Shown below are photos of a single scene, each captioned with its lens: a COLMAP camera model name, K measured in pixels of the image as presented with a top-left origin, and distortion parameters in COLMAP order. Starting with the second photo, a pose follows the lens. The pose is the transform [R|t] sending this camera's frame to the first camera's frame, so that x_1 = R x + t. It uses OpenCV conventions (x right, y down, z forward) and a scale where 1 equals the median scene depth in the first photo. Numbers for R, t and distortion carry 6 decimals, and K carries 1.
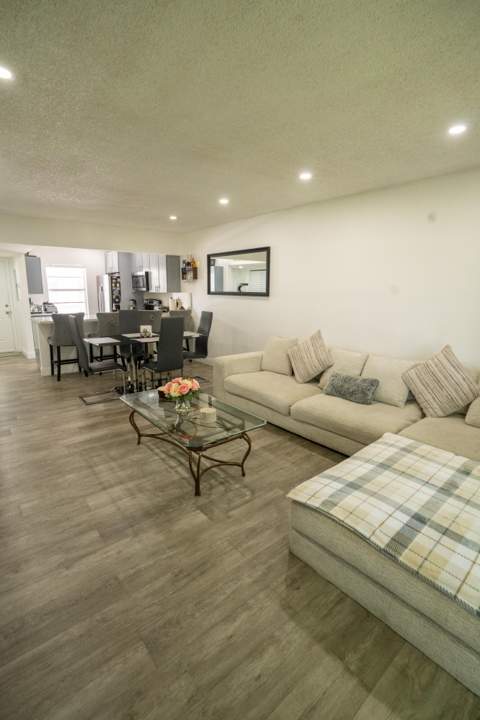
lens RADIAL K [[333.0, 0, 241.7], [0, 333.0, 356.5], [0, 0, 1]] dist [-0.067769, 0.024007]
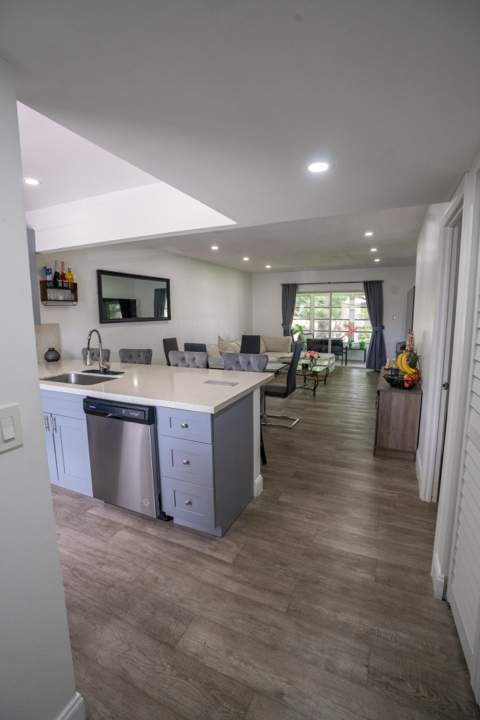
lens RADIAL K [[333.0, 0, 241.7], [0, 333.0, 356.5], [0, 0, 1]] dist [-0.067769, 0.024007]
pose [[-0.433627, -0.128463, 0.891889, -1.496849], [0.178028, 0.958062, 0.224550, -0.374333], [-0.883331, 0.256152, -0.392571, 1.716410]]
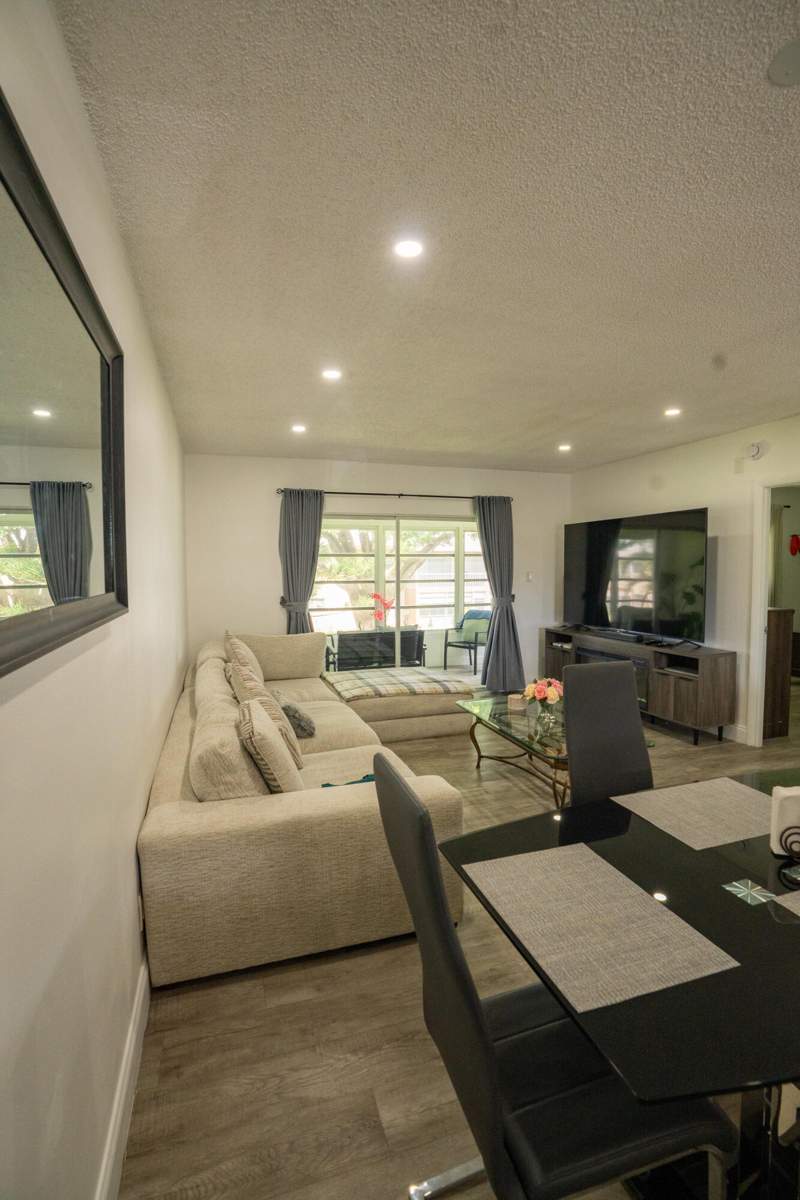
lens RADIAL K [[565.6, 0, 405.1], [0, 565.6, 597.0], [0, 0, 1]] dist [-0.045902, 0.000876]
pose [[-0.925492, -0.030814, 0.377512, -0.274264], [0.066625, 0.967902, 0.242338, -0.348589], [-0.372862, 0.249433, -0.893732, 1.657000]]
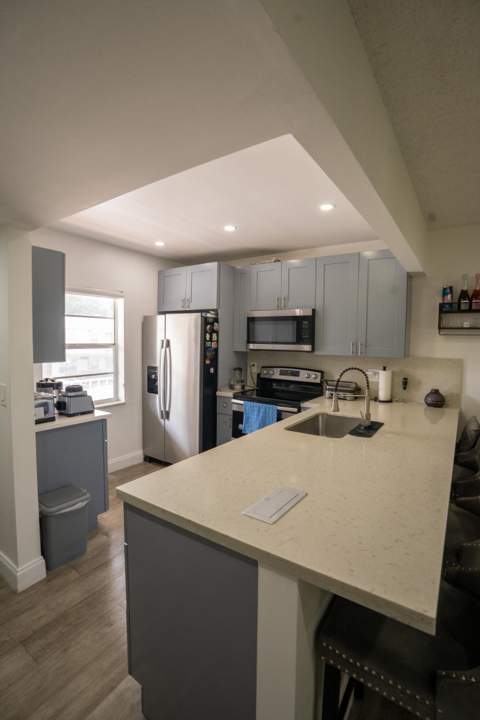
lens RADIAL K [[333.0, 0, 241.7], [0, 333.0, 356.5], [0, 0, 1]] dist [-0.067769, 0.024007]
pose [[0.963551, -0.009649, 0.267351, -0.995214], [0.047024, 0.989899, -0.133752, -0.273573], [-0.263360, 0.141449, 0.954271, 1.199633]]
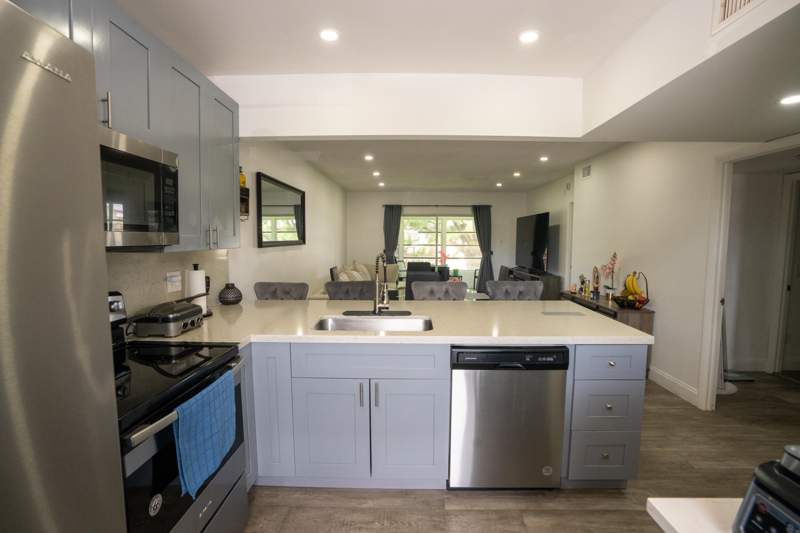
lens RADIAL K [[377.1, 0, 400.0], [0, 377.1, 266.5], [0, 0, 1]] dist [-0.045902, 0.000876]
pose [[-0.749836, -0.064819, 0.658441, -1.096687], [0.117022, 0.966506, 0.228412, -0.444414], [-0.651193, 0.248324, -0.717136, 2.144963]]
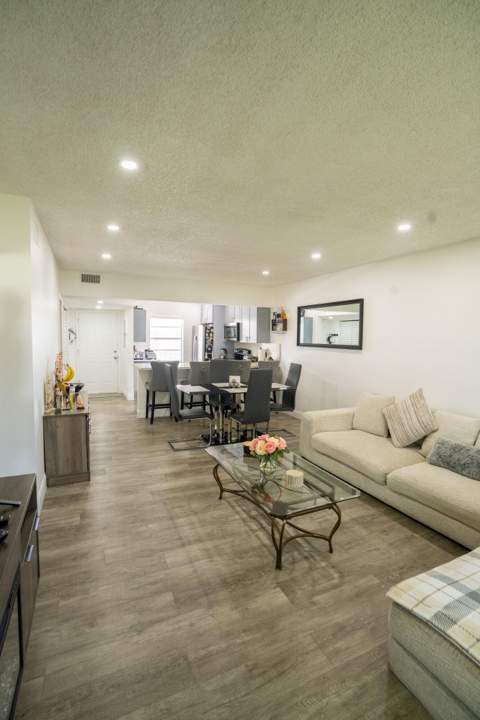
lens RADIAL K [[333.0, 0, 241.7], [0, 333.0, 356.5], [0, 0, 1]] dist [-0.067769, 0.024007]
pose [[0.966299, 0.021843, -0.256494, -0.009951], [-0.058380, 0.989027, -0.135710, -0.018391], [0.250715, 0.146111, 0.956971, 0.021078]]
